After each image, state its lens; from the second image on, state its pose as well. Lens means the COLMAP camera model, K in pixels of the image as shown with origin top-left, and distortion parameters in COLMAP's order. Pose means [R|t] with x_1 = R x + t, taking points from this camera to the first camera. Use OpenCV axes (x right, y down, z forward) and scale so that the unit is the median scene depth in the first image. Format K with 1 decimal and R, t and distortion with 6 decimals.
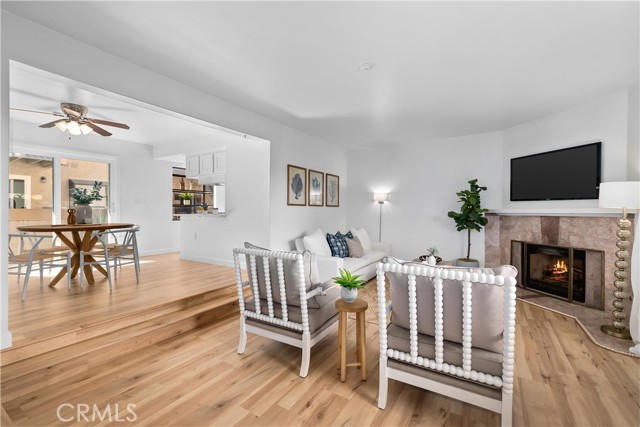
lens RADIAL K [[277.2, 0, 320.0], [0, 277.2, 213.5], [0, 0, 1]] dist [0.000861, -0.000075]
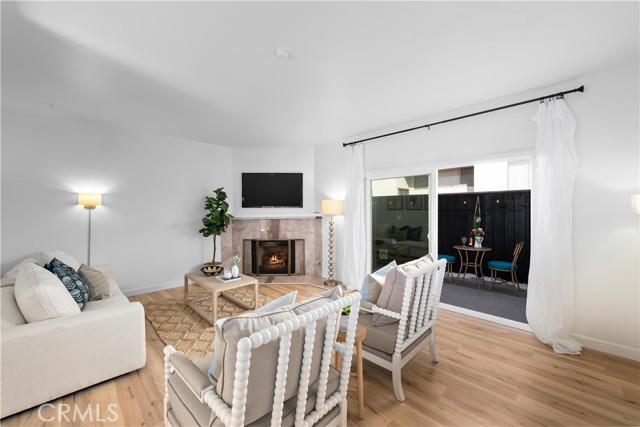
lens RADIAL K [[255.9, 0, 320.0], [0, 255.9, 213.5], [0, 0, 1]] dist [-0.000587, -0.000023]
pose [[0.234256, -0.022163, 0.971922, -0.323952], [0.019129, 0.999652, 0.018185, -0.032246], [-0.971987, 0.014332, 0.234599, 0.403947]]
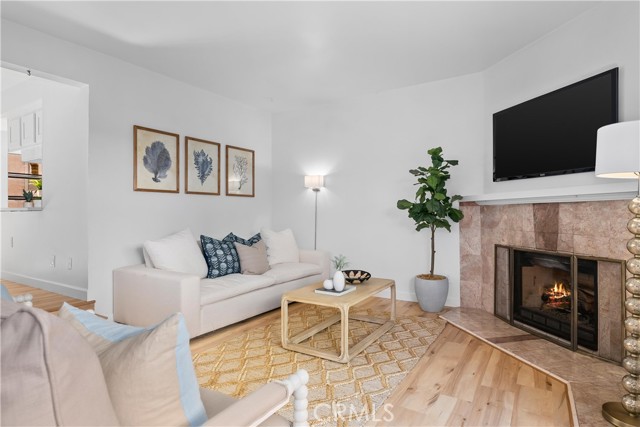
lens RADIAL K [[354.0, 0, 320.0], [0, 354.0, 213.5], [0, 0, 1]] dist [0.000987, 0.000630]
pose [[0.999953, -0.007012, -0.006630, 0.302169], [0.006960, 0.999945, -0.007909, 0.030181], [0.006685, 0.007863, 0.999947, 0.203894]]
